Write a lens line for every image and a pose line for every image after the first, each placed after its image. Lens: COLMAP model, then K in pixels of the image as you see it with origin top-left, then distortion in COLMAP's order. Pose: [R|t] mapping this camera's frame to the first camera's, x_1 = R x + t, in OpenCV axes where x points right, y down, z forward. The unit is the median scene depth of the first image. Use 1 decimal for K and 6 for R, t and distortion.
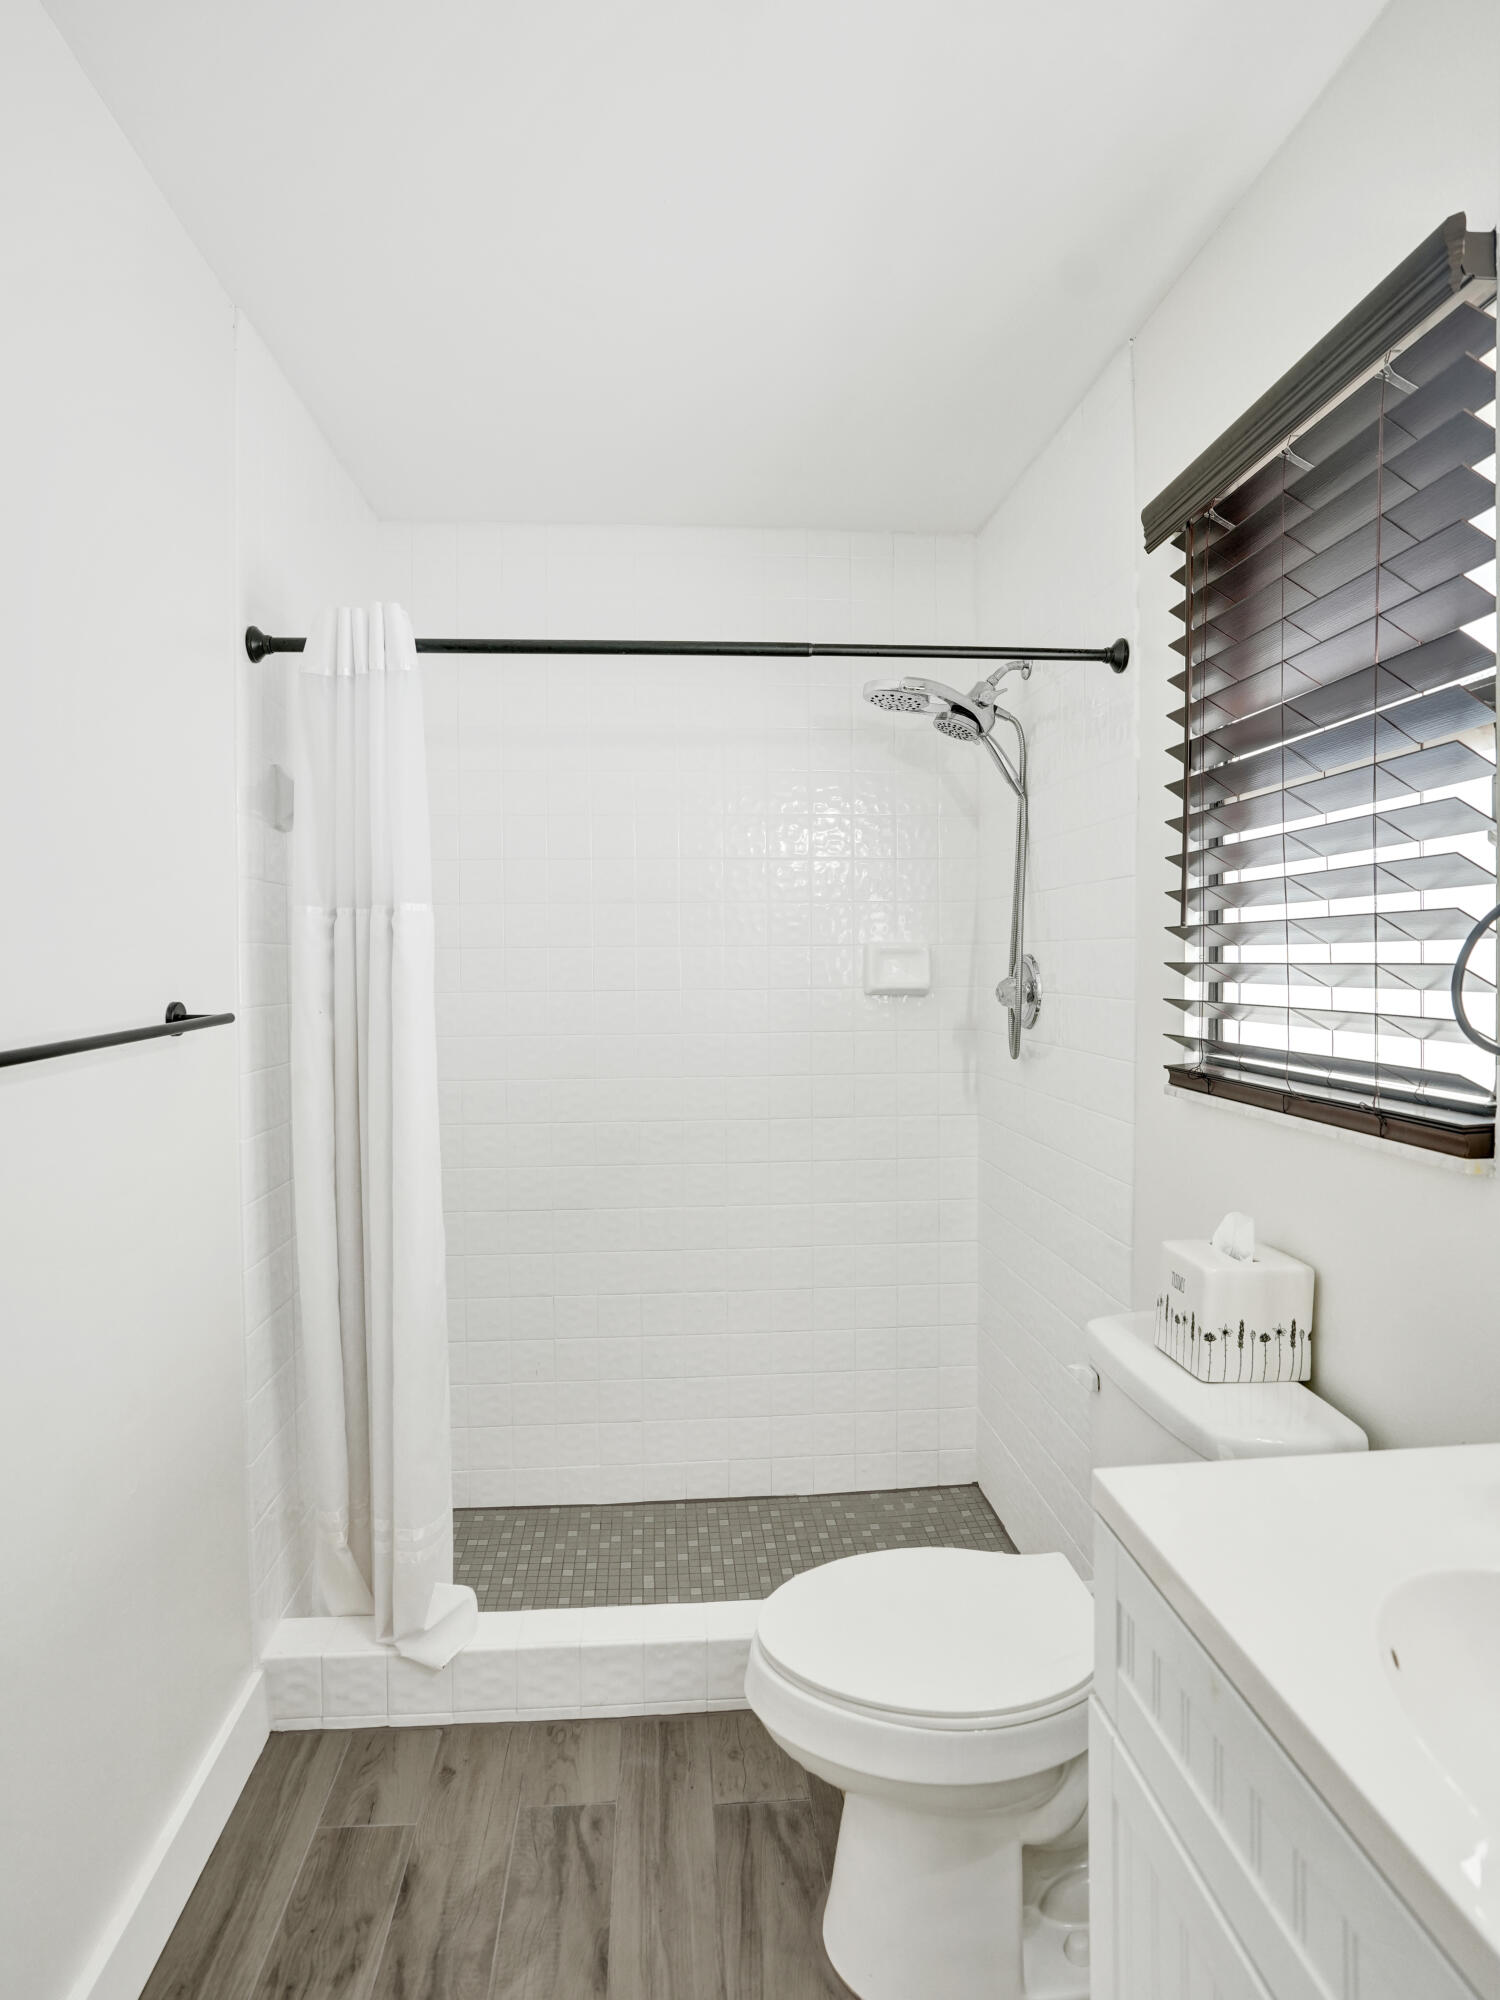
lens RADIAL K [[1177.4, 0, 746.4], [0, 1177.4, 963.9], [0, 0, 1]] dist [-0.046987, 0.000660]
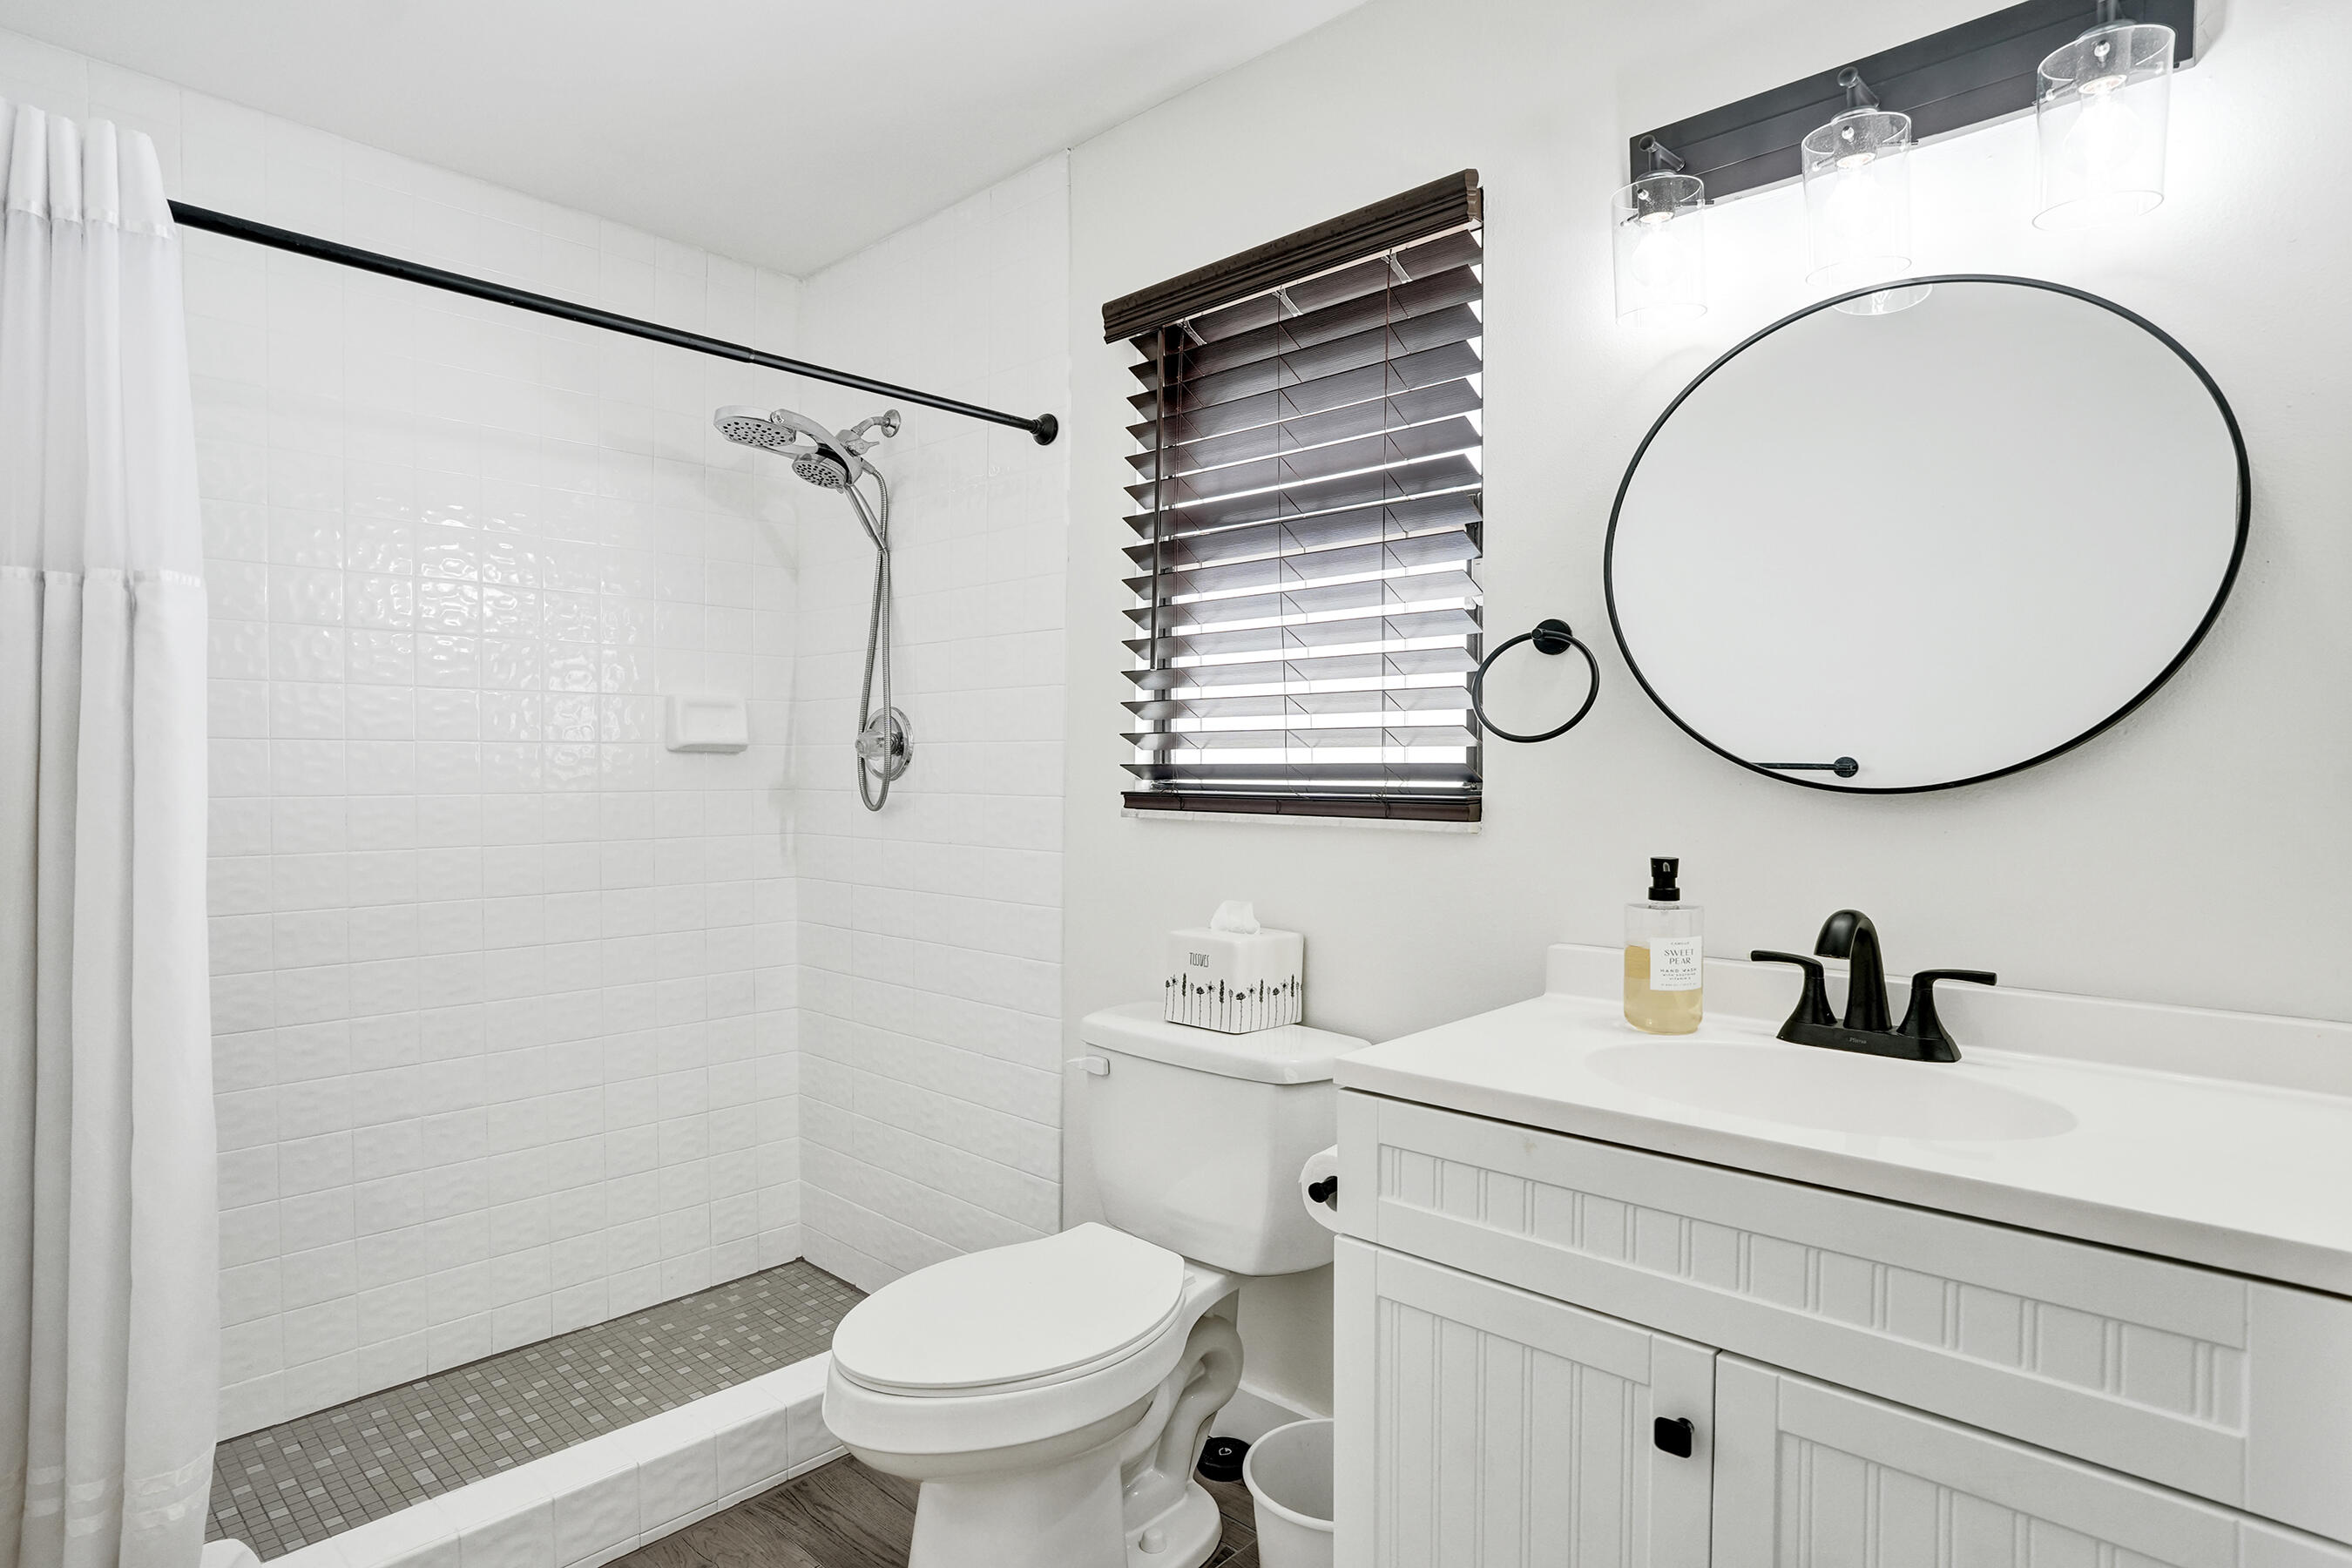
lens RADIAL K [[1229.6, 0, 1176.0], [0, 1229.6, 784.0], [0, 0, 1]] dist [-0.065335, 0.029941]
pose [[0.724618, 0.019550, 0.688873, -0.366084], [-0.017956, 0.999794, -0.009486, 0.075670], [-0.688917, -0.005495, 0.724820, 0.078477]]
